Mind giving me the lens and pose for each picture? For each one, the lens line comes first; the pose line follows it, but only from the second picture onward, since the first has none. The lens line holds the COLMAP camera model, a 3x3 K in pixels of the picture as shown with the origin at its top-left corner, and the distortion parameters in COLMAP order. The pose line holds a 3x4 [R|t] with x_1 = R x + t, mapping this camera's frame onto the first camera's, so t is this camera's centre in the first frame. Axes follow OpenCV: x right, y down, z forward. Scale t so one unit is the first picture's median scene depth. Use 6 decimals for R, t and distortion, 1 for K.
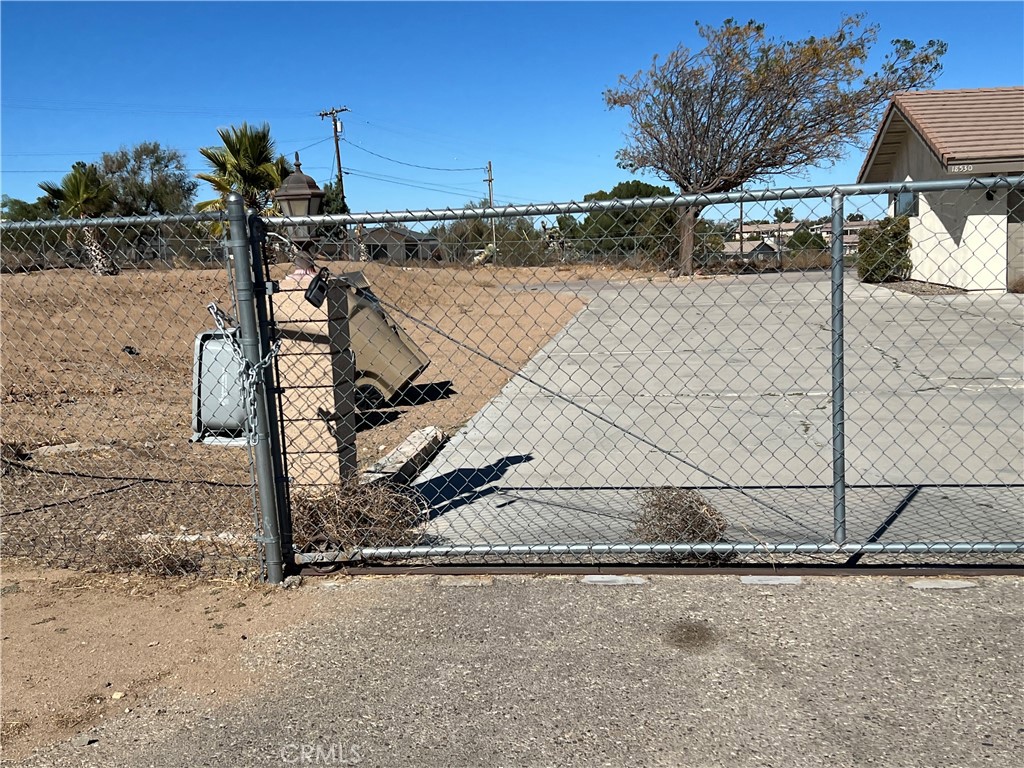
lens RADIAL K [[1209.2, 0, 508.4], [0, 1209.2, 375.5], [0, 0, 1]] dist [0.064664, 0.000000]
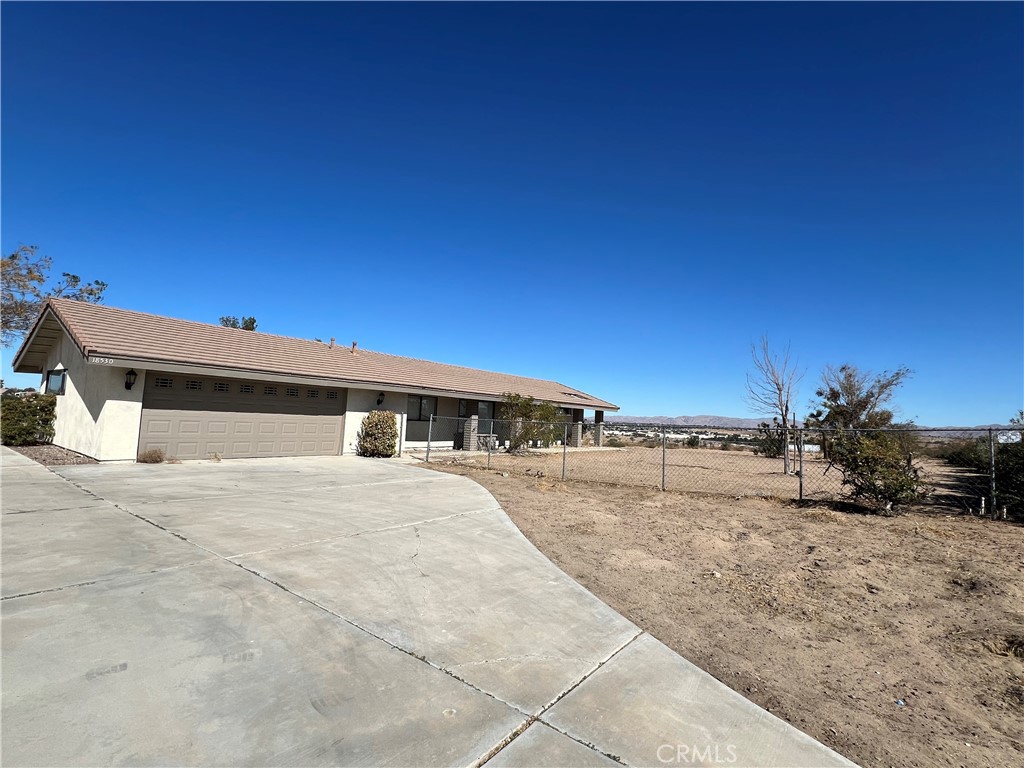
lens RADIAL K [[500.4, 0, 512.4], [0, 500.4, 380.2], [0, 0, 1]] dist [-0.003304, 0.003960]
pose [[0.521603, 0.124804, 0.844011, 0.164197], [0.027095, 0.986321, -0.162592, -0.058124], [-0.852758, 0.107677, 0.511087, 0.396511]]
